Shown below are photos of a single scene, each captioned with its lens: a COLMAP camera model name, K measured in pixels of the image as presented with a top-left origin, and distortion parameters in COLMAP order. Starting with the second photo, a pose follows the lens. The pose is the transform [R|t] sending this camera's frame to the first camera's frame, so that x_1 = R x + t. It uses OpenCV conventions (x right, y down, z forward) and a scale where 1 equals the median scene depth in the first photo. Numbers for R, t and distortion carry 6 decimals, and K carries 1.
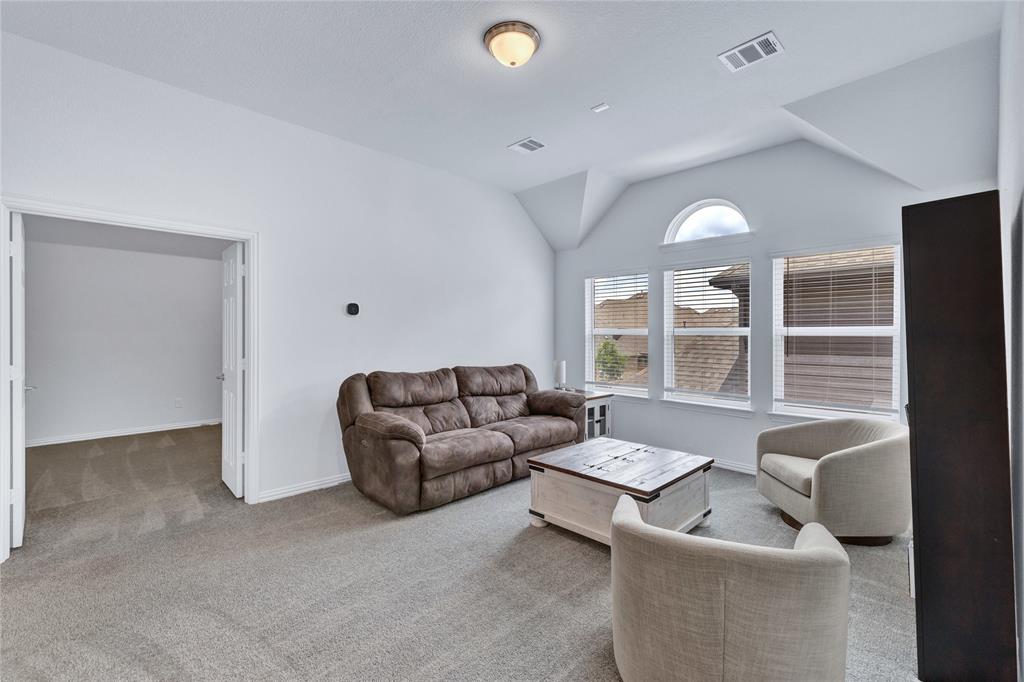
lens RADIAL K [[439.3, 0, 513.3], [0, 439.3, 335.9], [0, 0, 1]] dist [0.001827, 0.000067]
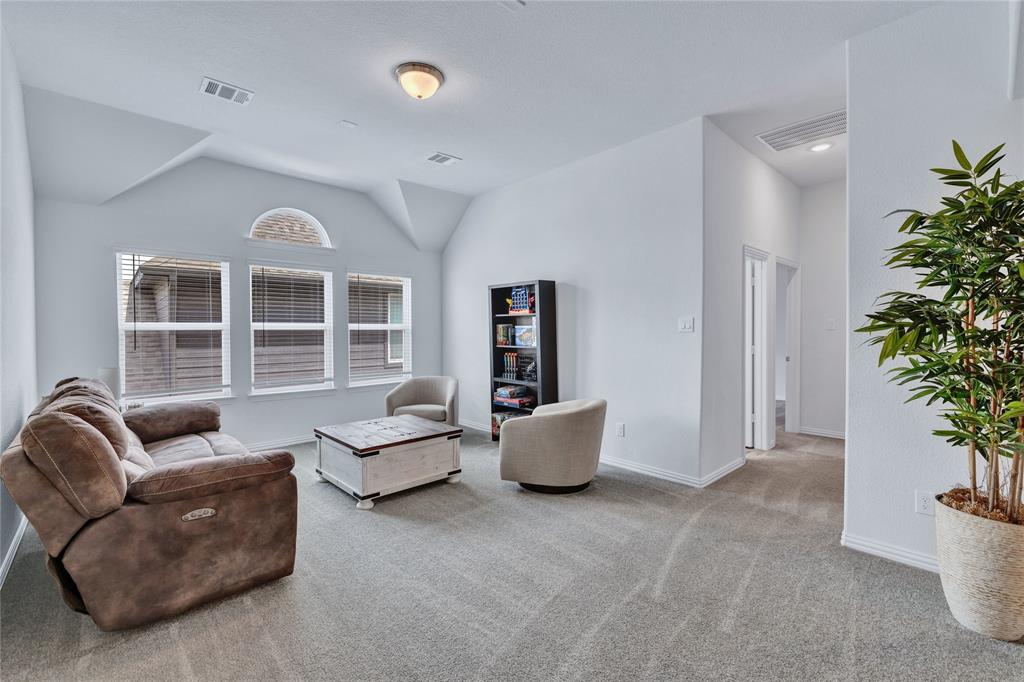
lens RADIAL K [[439.3, 0, 513.0], [0, 439.3, 335.3], [0, 0, 1]] dist [0.001827, 0.000067]
pose [[0.037551, -0.016536, 0.999158, -0.530115], [0.006884, 0.999844, 0.016289, -0.001932], [-0.999271, 0.006267, 0.037659, 0.322016]]
